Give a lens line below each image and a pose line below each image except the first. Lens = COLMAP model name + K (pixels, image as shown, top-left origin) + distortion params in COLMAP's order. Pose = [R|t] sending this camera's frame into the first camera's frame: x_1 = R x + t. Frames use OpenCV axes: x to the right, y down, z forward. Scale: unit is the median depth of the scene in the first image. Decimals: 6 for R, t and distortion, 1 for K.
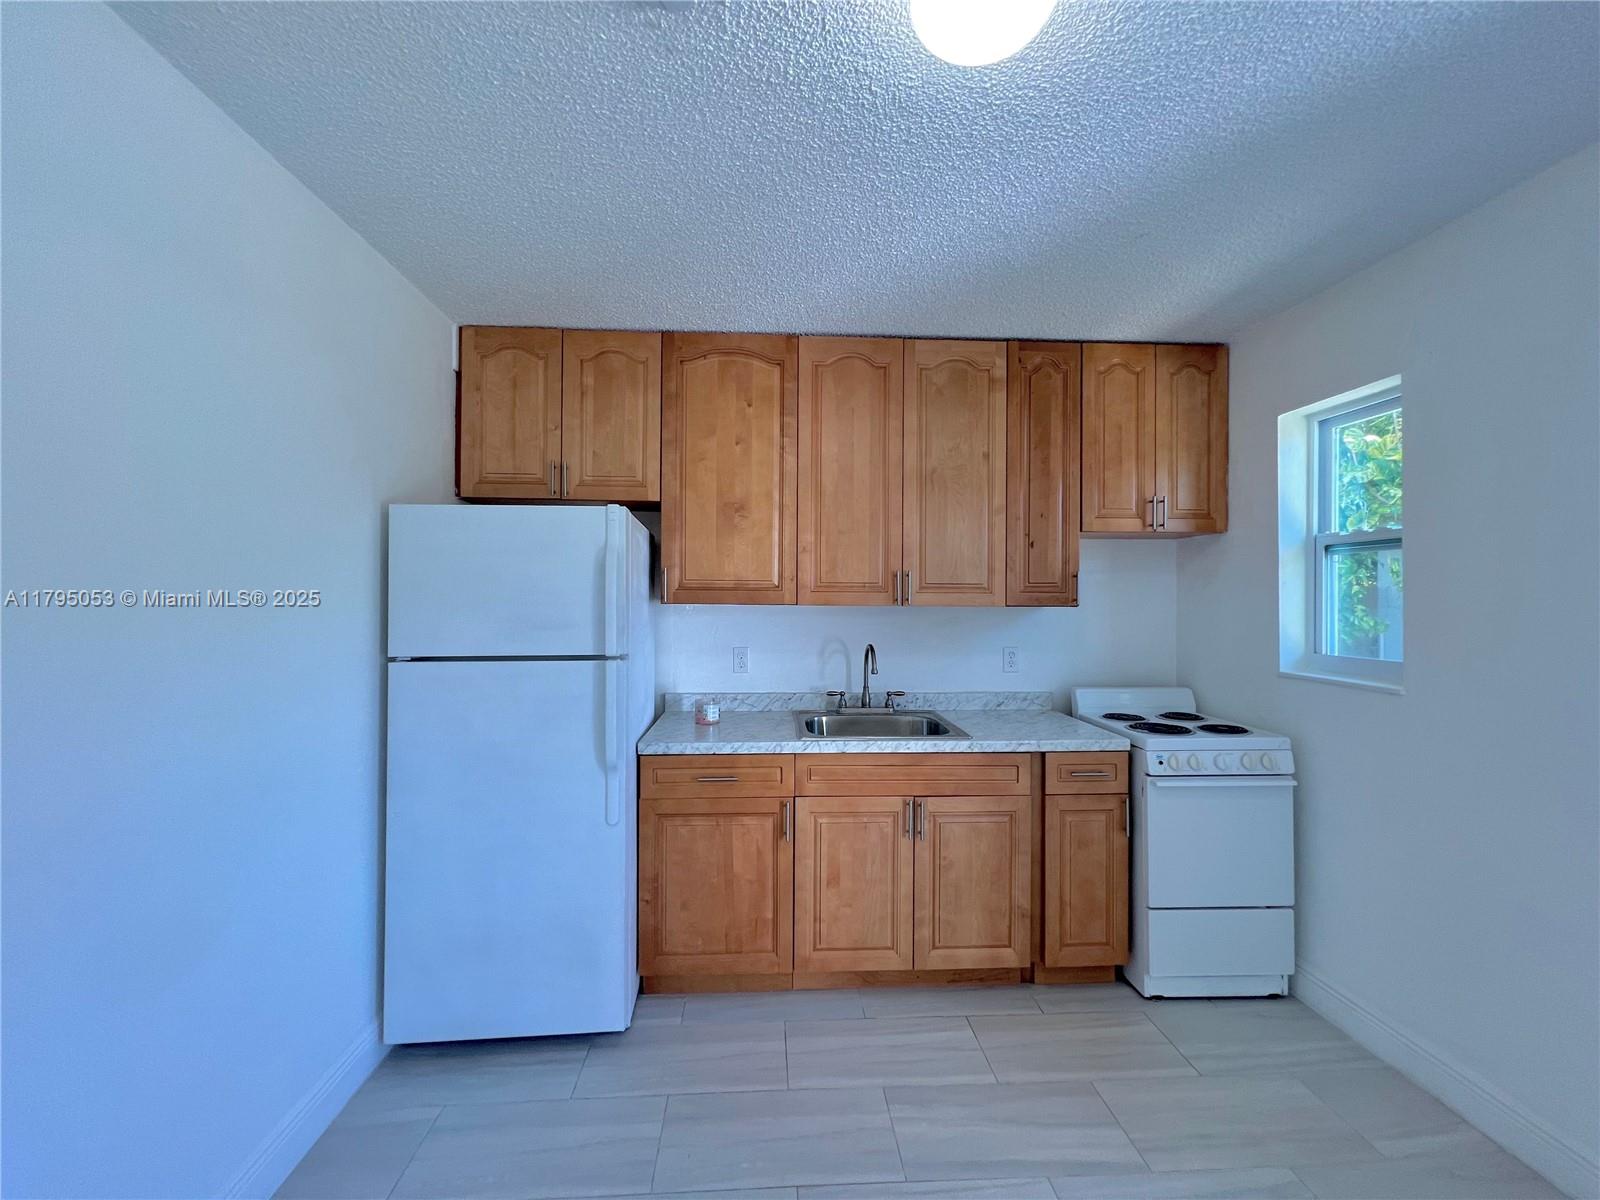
lens RADIAL K [[642.7, 0, 795.2], [0, 642.7, 599.0], [0, 0, 1]] dist [-0.004077, 0.001102]
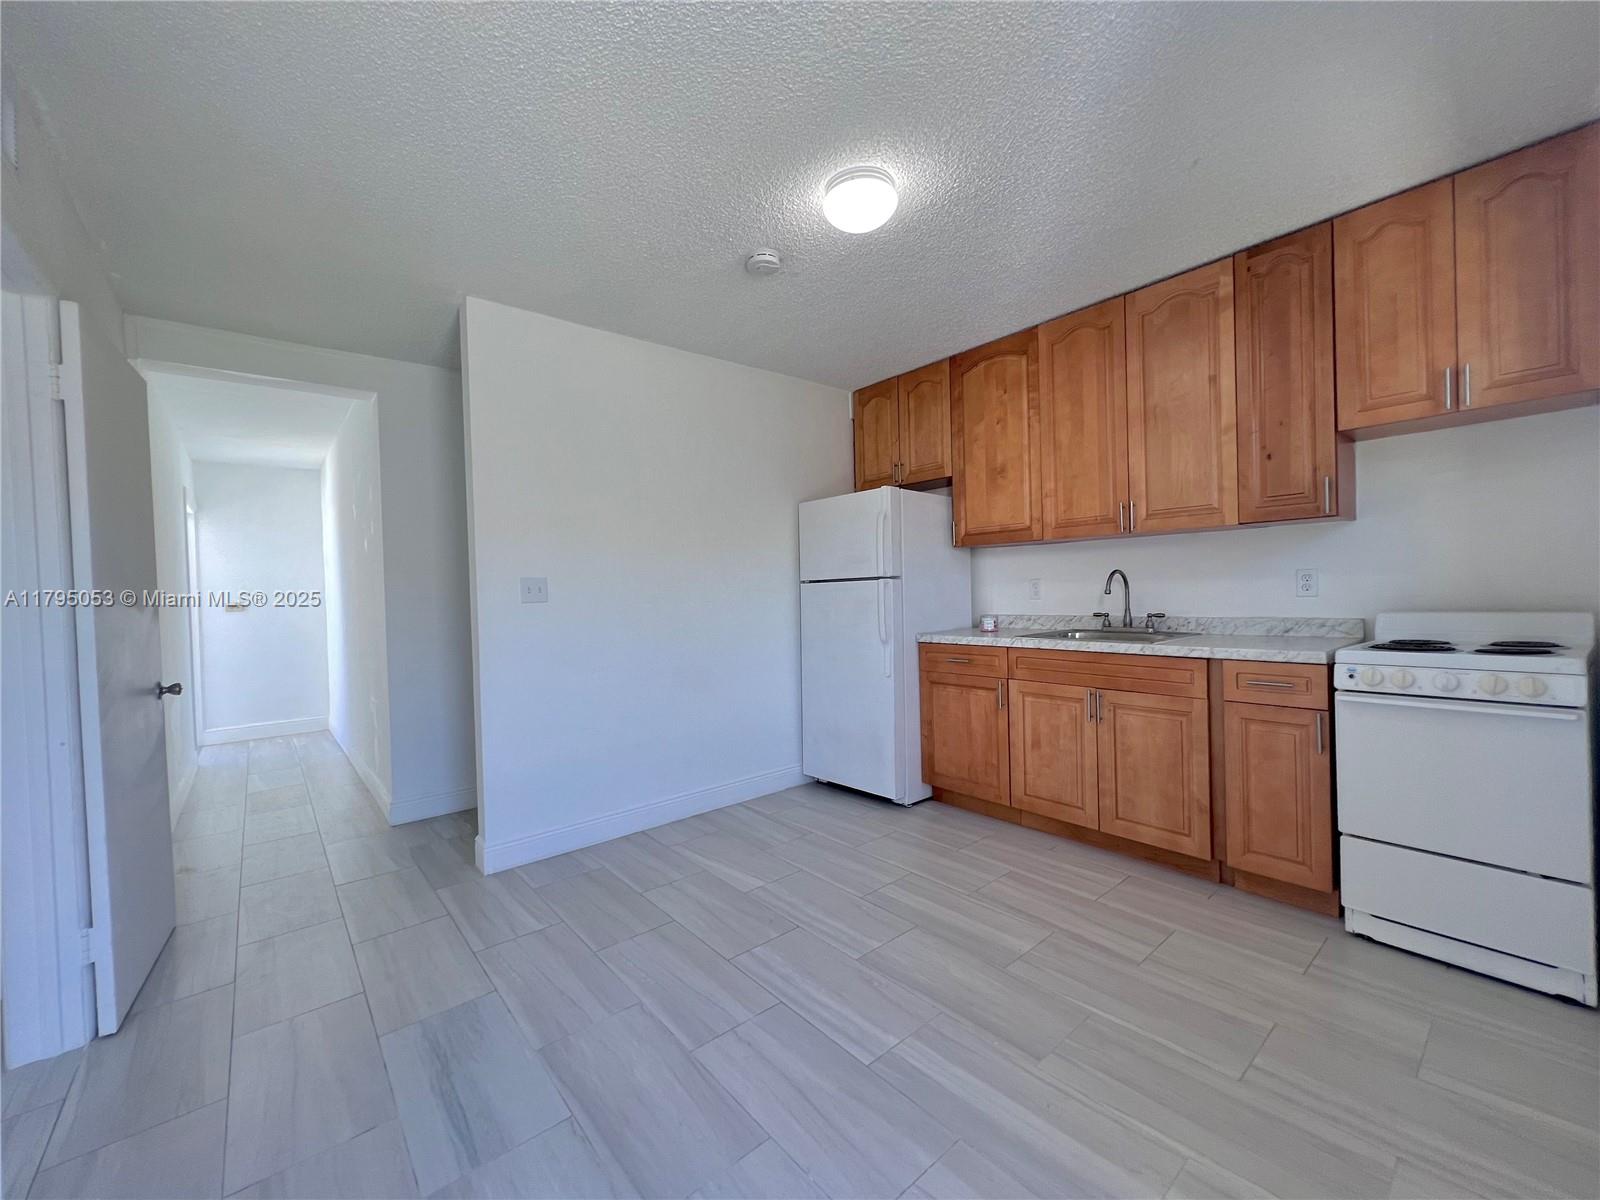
lens RADIAL K [[642.7, 0, 795.7], [0, 642.7, 599.5], [0, 0, 1]] dist [-0.004077, 0.001102]
pose [[0.597078, -0.010531, -0.802114, 0.749632], [0.033939, 0.999350, 0.012143, 0.097479], [0.801465, -0.034474, 0.597048, -0.155546]]
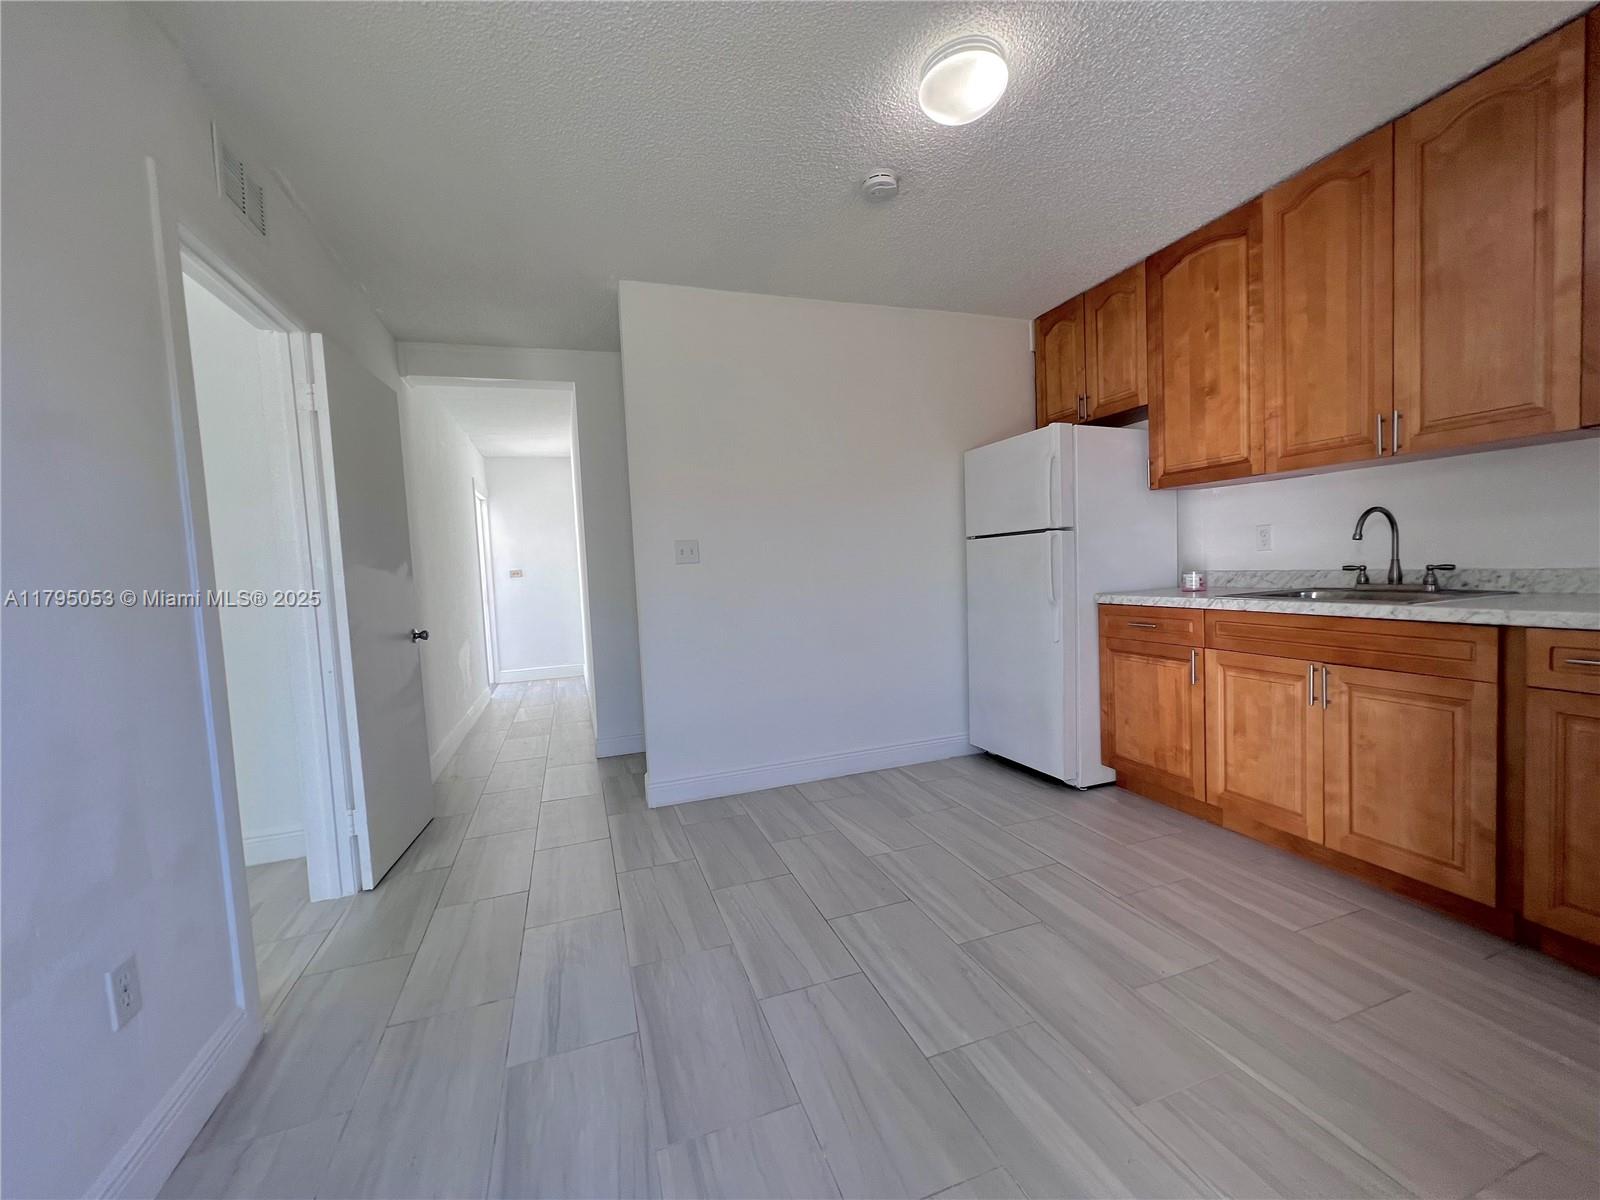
lens RADIAL K [[642.7, 0, 795.6], [0, 642.7, 599.4], [0, 0, 1]] dist [-0.004077, 0.001102]
pose [[0.273451, 0.033949, -0.961287, 0.789981], [0.051601, 0.997420, 0.049904, 0.119608], [0.960501, -0.063250, 0.270994, 0.021472]]
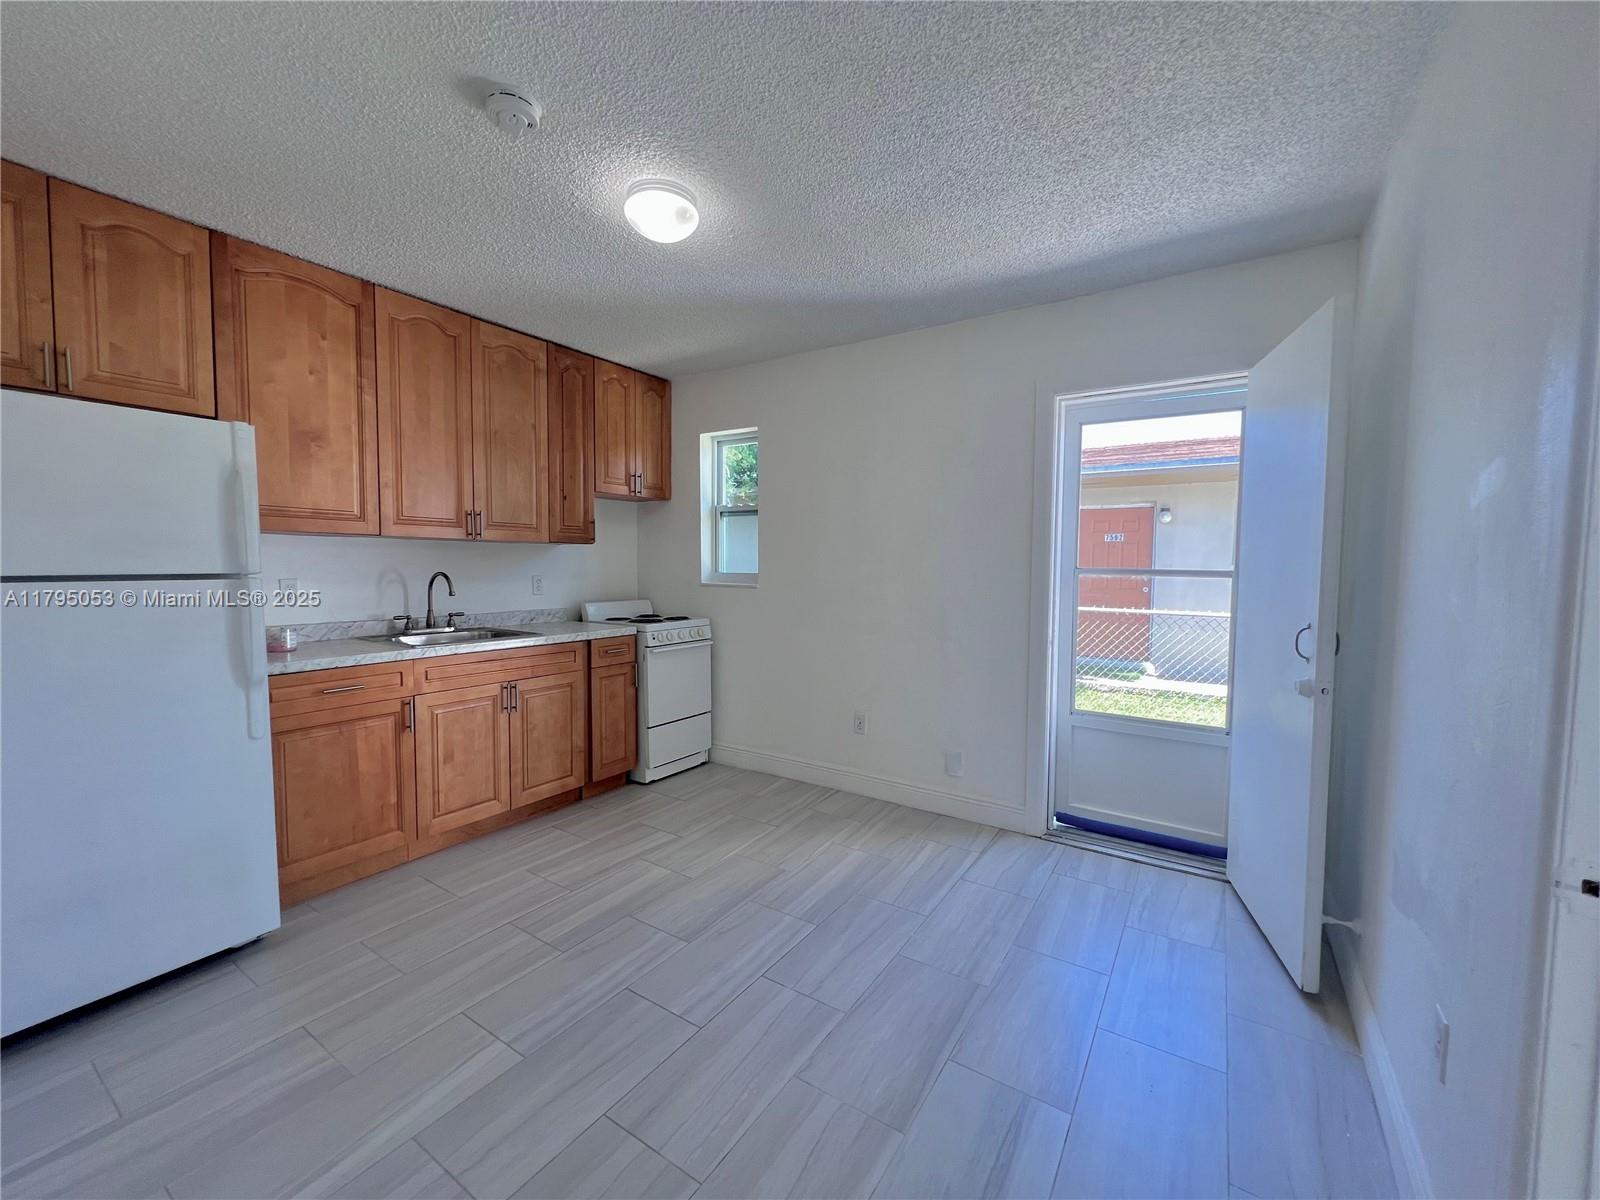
lens RADIAL K [[642.7, 0, 795.6], [0, 642.7, 599.5], [0, 0, 1]] dist [-0.004077, 0.001102]
pose [[0.597245, -0.043123, 0.800899, -0.472141], [-0.006525, 0.998259, 0.058616, 0.051535], [-0.802032, -0.040234, 0.595924, -0.238012]]
